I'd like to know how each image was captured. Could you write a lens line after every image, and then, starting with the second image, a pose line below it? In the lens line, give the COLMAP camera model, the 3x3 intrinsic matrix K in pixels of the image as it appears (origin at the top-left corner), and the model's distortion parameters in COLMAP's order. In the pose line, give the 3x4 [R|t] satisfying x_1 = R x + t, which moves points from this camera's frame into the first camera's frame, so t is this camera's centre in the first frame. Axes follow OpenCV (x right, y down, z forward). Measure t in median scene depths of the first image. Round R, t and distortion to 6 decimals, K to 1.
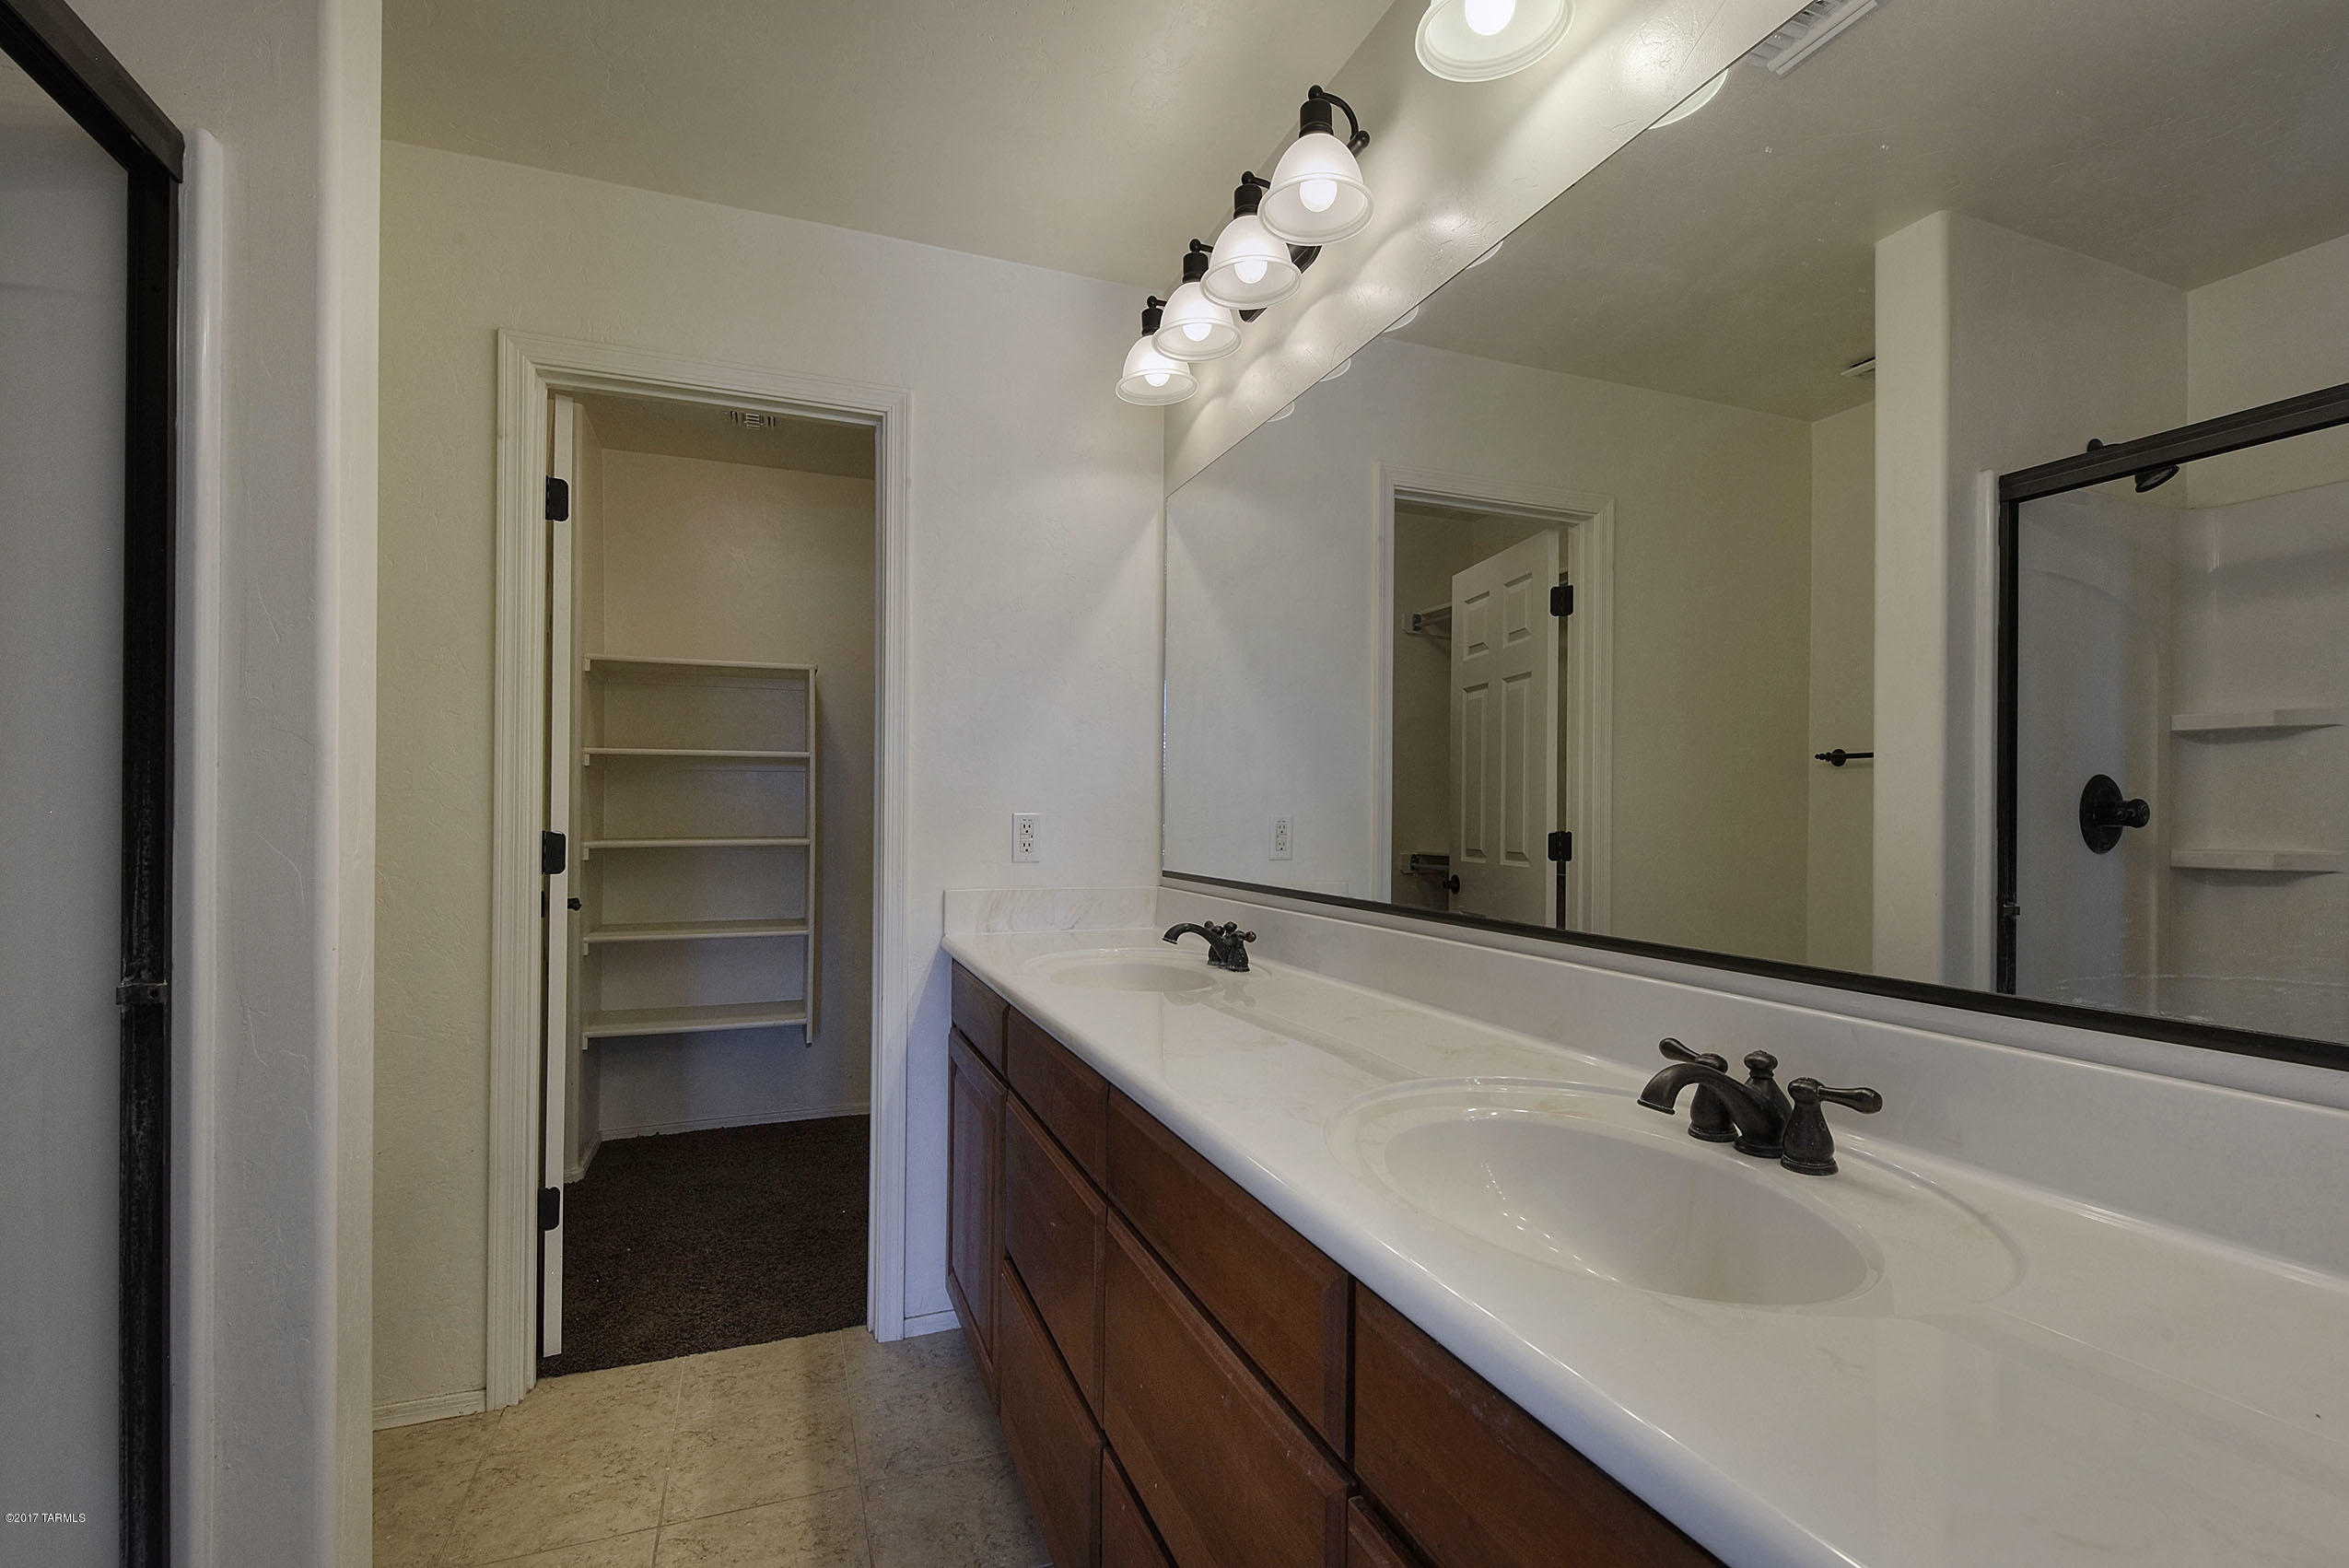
lens RADIAL K [[1039.4, 0, 1171.0], [0, 1039.4, 793.6], [0, 0, 1]] dist [0.003293, -0.000522]
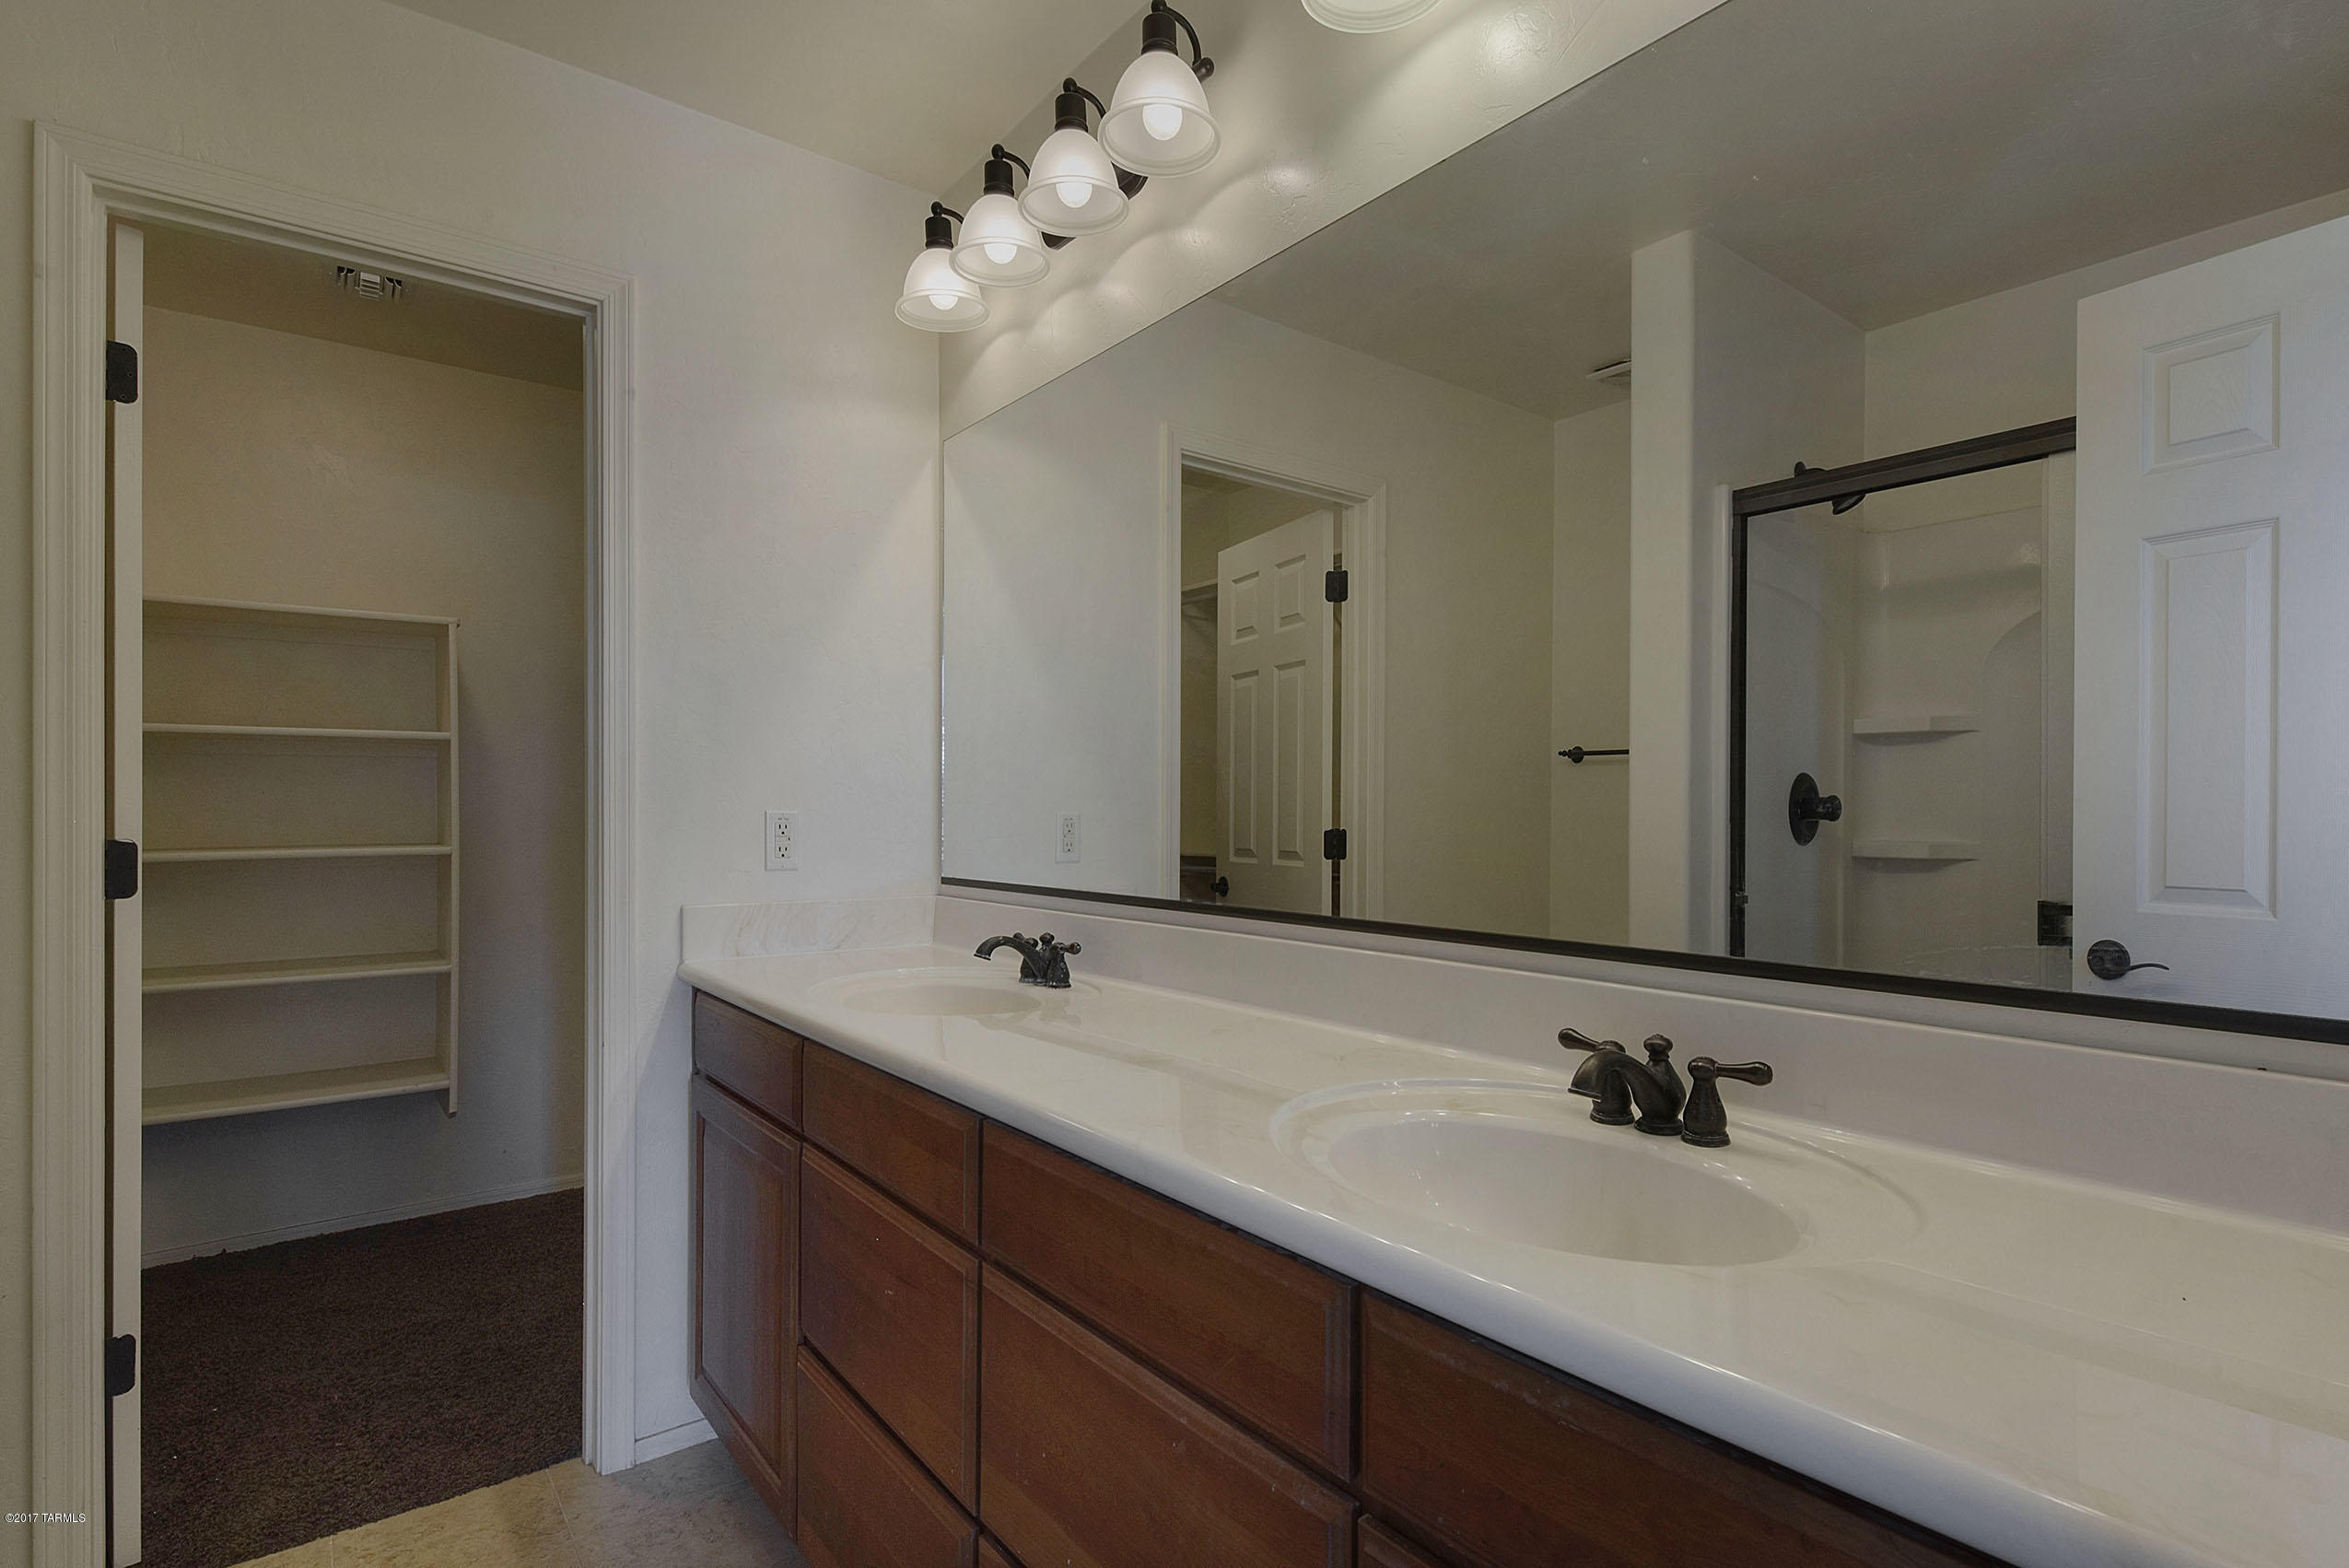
lens RADIAL K [[1190.3, 0, 1185.7], [0, 1190.3, 808.0], [0, 0, 1]] dist [0.016285, -0.009414]
pose [[0.954942, -0.002495, 0.296782, -0.124210], [-0.002343, 0.999870, 0.015945, 0.000420], [-0.296783, -0.015922, 0.954812, -0.000894]]
